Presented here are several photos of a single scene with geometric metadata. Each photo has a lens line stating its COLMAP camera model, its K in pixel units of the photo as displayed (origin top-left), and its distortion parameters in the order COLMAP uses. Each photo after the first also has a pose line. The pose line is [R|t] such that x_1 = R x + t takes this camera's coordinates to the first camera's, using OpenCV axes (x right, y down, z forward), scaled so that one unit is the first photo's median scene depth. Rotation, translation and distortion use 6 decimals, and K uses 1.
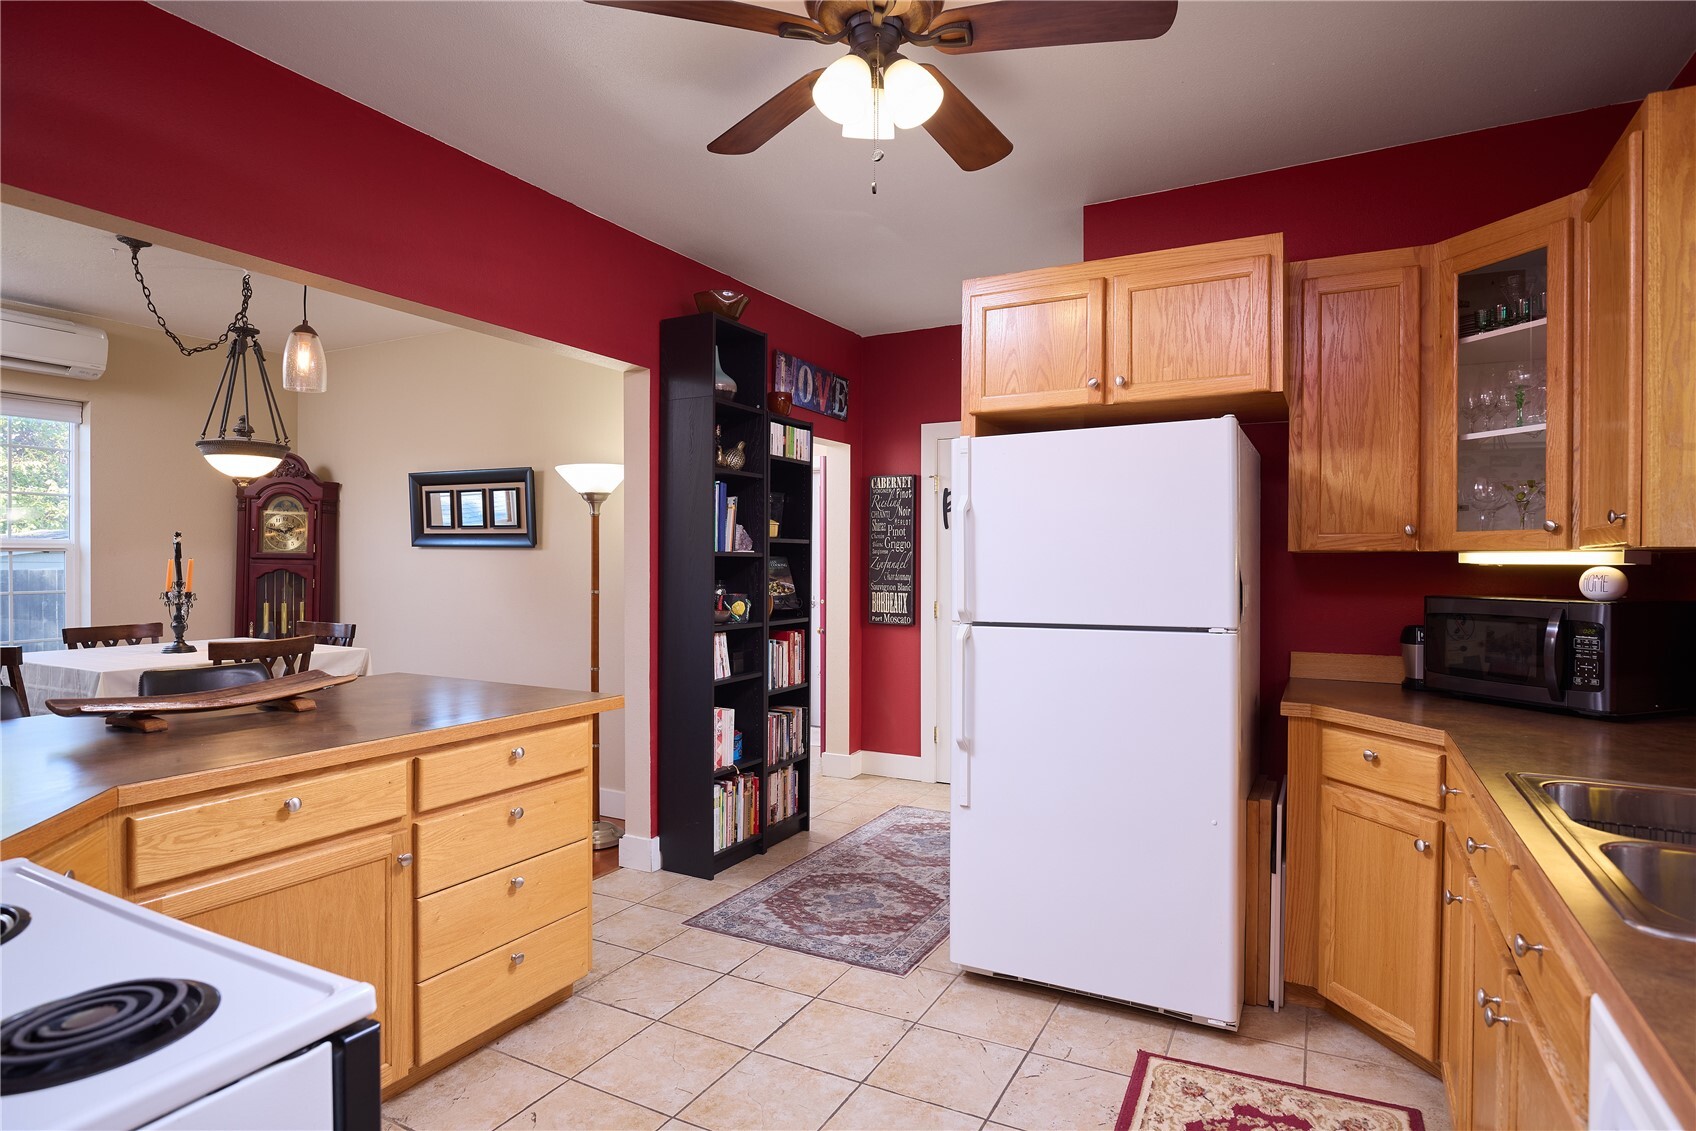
lens RADIAL K [[900.0, 0, 855.5], [0, 900.0, 568.1], [0, 0, 1]] dist [-0.013416, 0.003008]
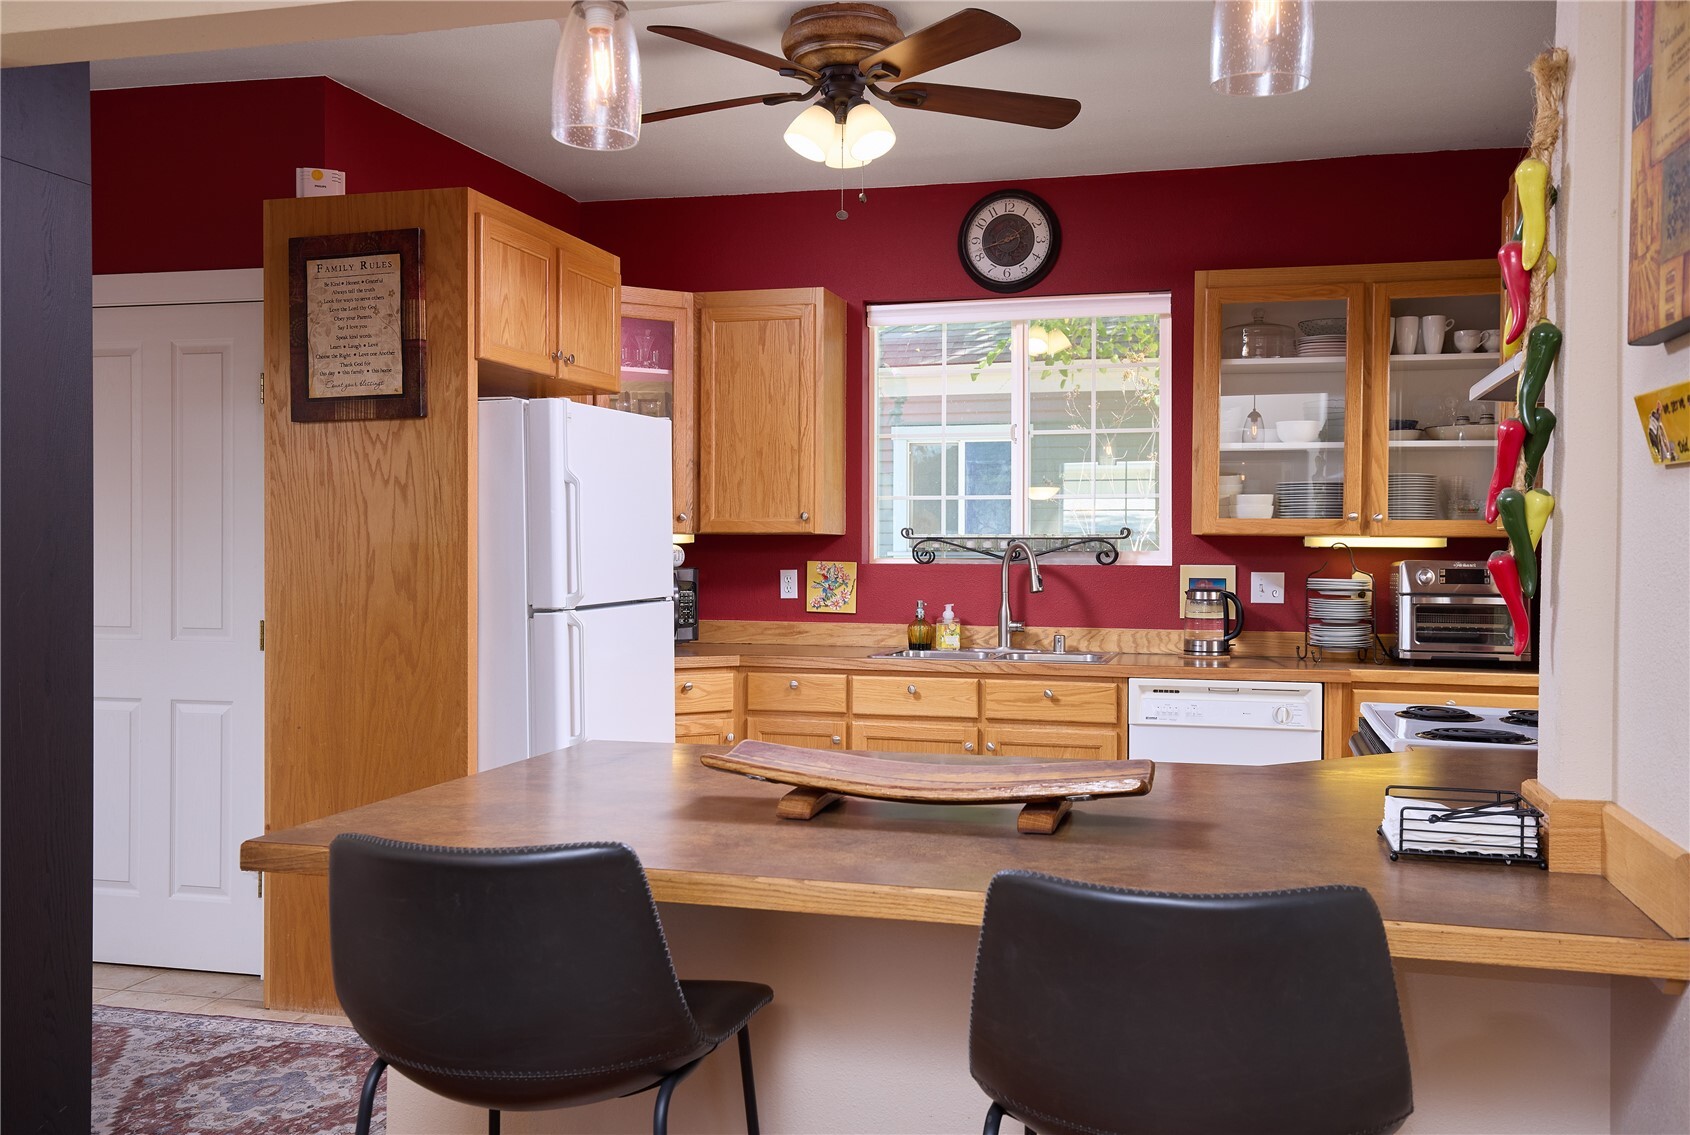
lens RADIAL K [[1488.3, 0, 836.5], [0, 1488.3, 561.4], [0, 0, 1]] dist [0.030231, 0.001412]
pose [[-0.225037, -0.012749, 0.974267, -1.017266], [0.002723, 0.999902, 0.013714, -0.004045], [-0.974346, 0.005739, -0.224980, 0.797541]]
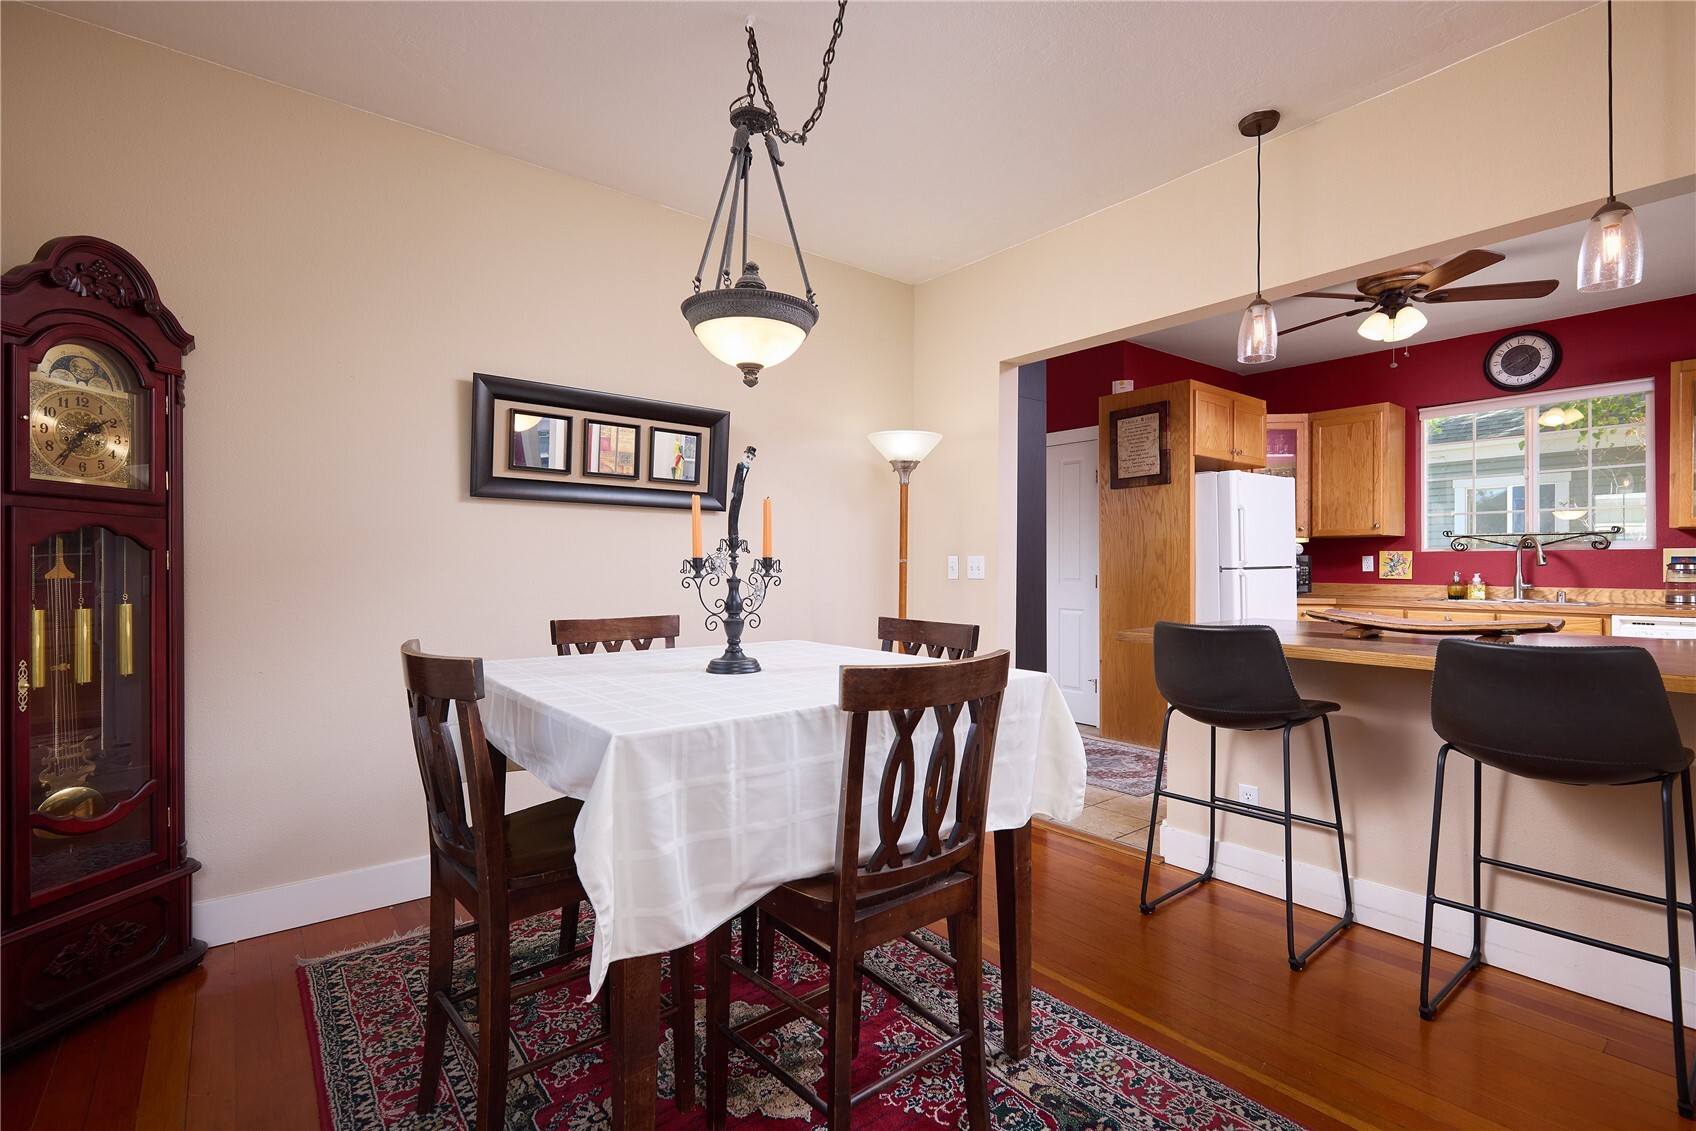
lens RADIAL K [[775.5, 0, 859.1], [0, 775.5, 567.2], [0, 0, 1]] dist [0.004545, -0.000480]
pose [[0.388354, -0.005661, 0.921493, -1.267695], [0.008844, 0.999958, 0.002416, 0.035749], [-0.921468, 0.007211, 0.388388, 0.820700]]
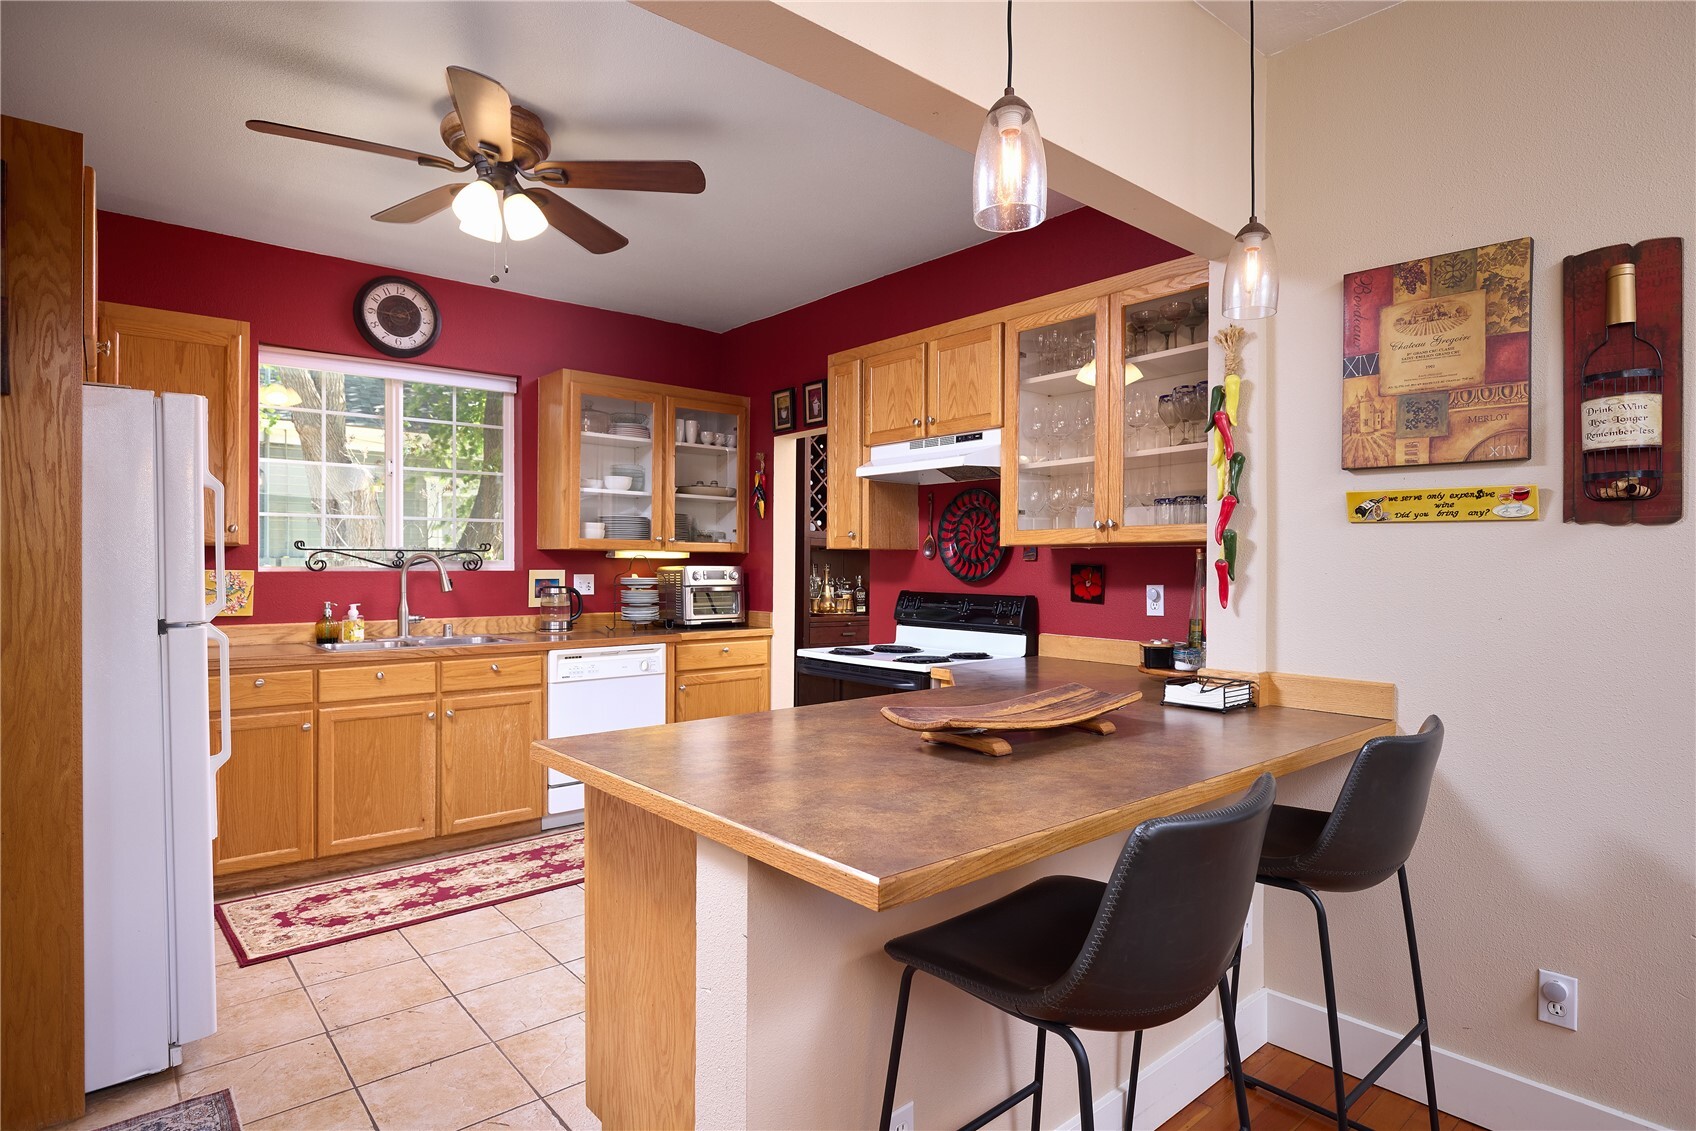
lens RADIAL K [[900.0, 0, 854.4], [0, 900.0, 562.9], [0, 0, 1]] dist [-0.013416, 0.003008]
pose [[-0.932453, -0.005062, 0.361257, -0.547935], [-0.002073, 0.999960, 0.008661, -0.001442], [-0.361287, 0.007327, -0.932426, 1.154196]]
